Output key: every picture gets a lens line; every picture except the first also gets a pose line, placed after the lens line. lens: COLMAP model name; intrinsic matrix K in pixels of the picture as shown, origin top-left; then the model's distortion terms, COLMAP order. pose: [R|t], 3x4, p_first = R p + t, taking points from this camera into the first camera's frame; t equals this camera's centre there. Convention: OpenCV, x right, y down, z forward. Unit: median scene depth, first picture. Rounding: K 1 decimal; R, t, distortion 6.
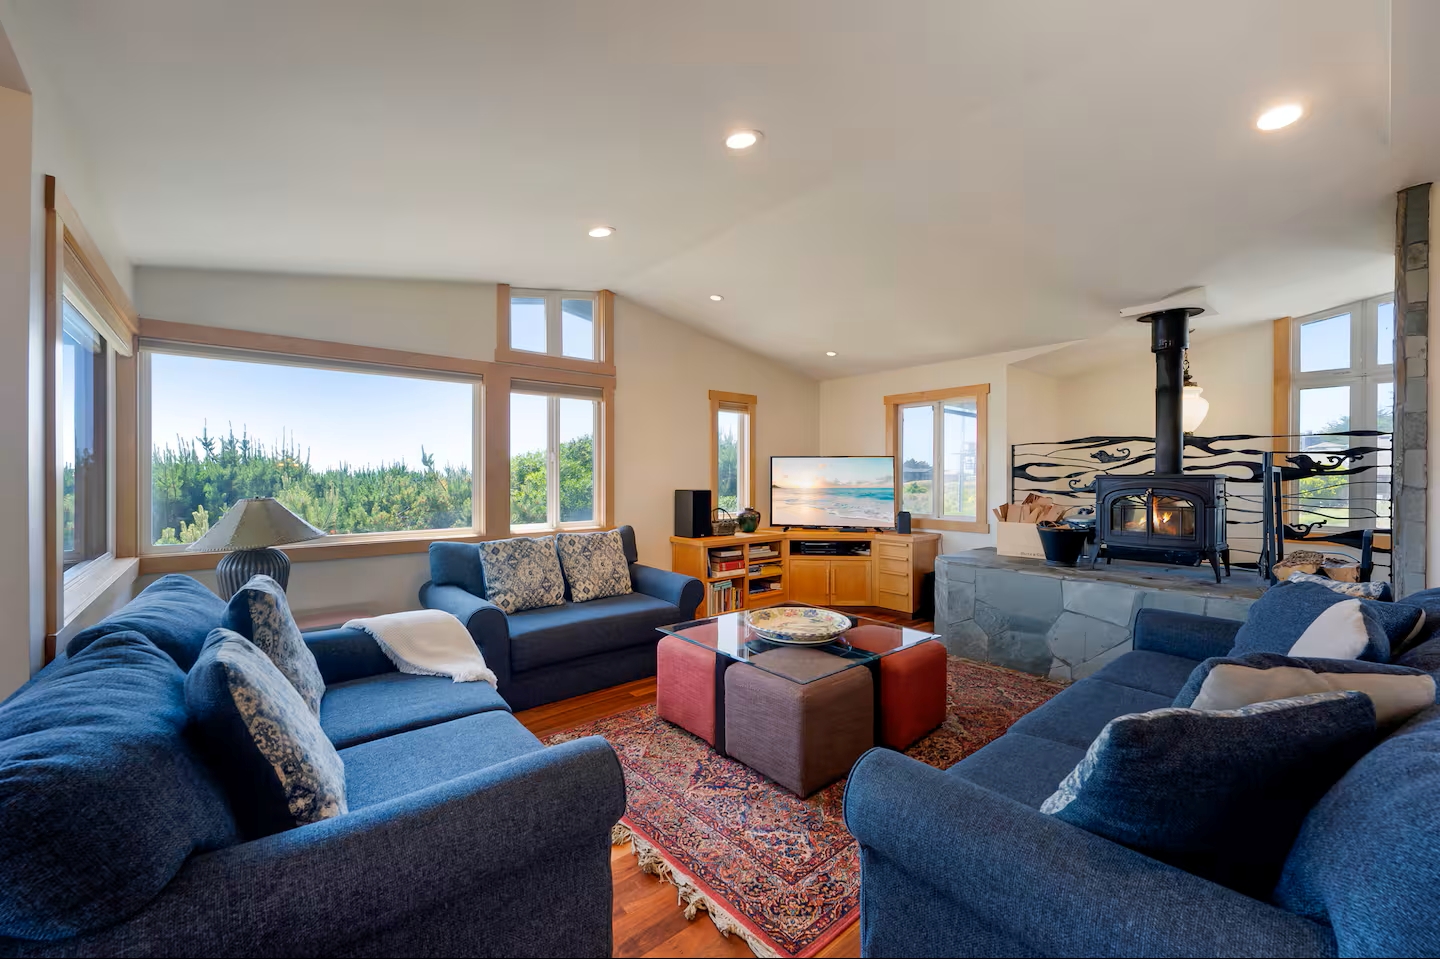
lens RADIAL K [[571.6, 0, 720.7], [0, 571.6, 475.0], [0, 0, 1]] dist [0.001308, 0.000042]
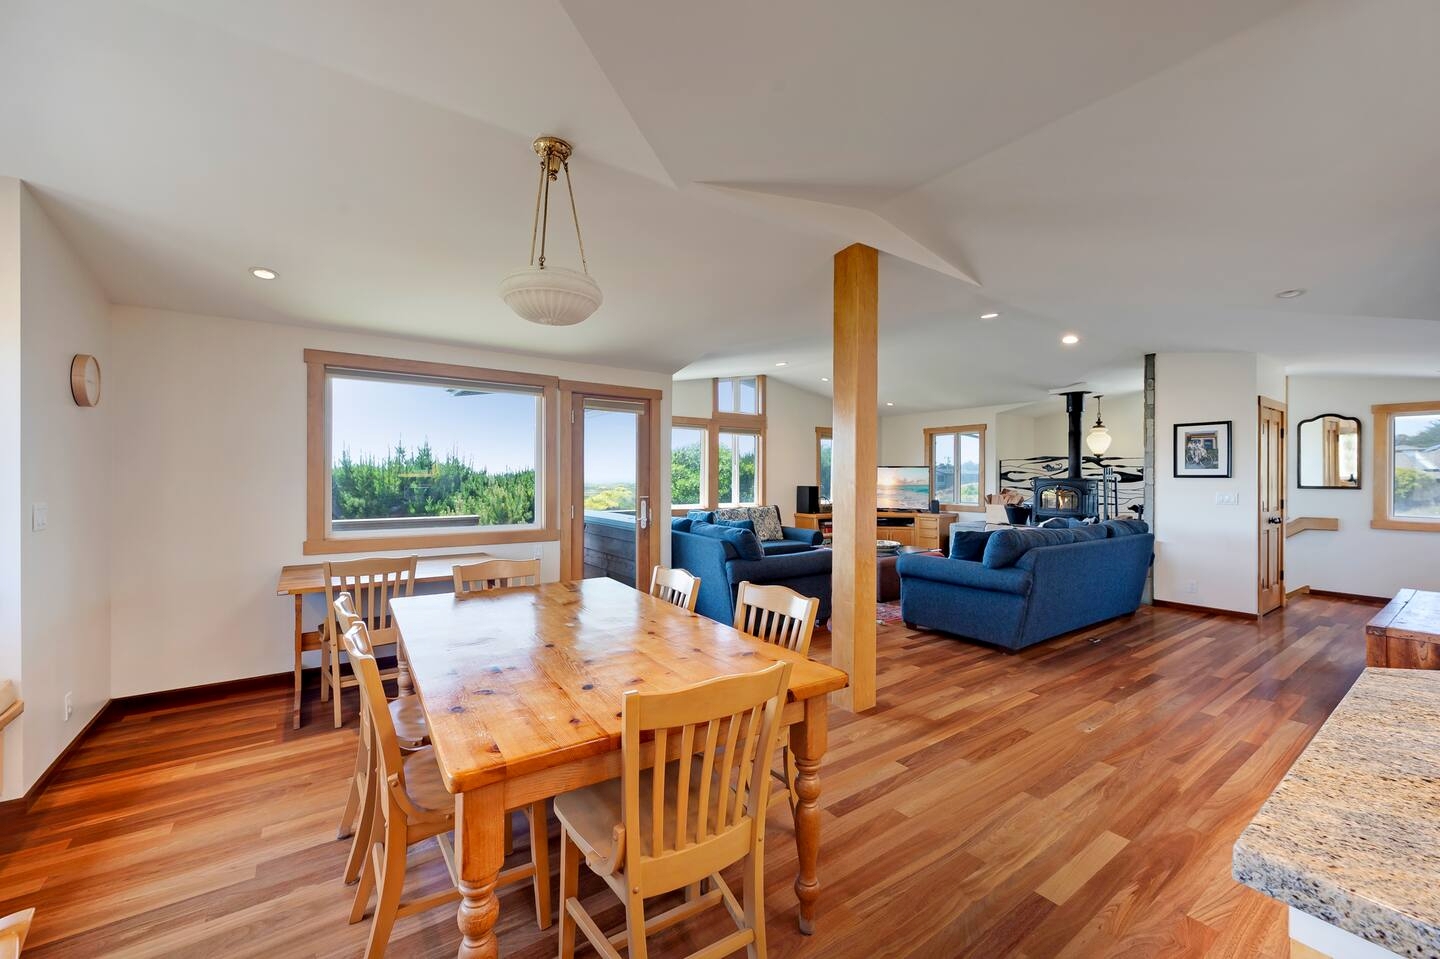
lens RADIAL K [[571.6, 0, 718.1], [0, 571.6, 477.6], [0, 0, 1]] dist [0.001308, 0.000042]
pose [[0.995376, 0.003434, -0.095992, -0.159548], [-0.003206, 0.999992, 0.002526, -0.003106], [0.096000, -0.002207, 0.995379, -0.777836]]
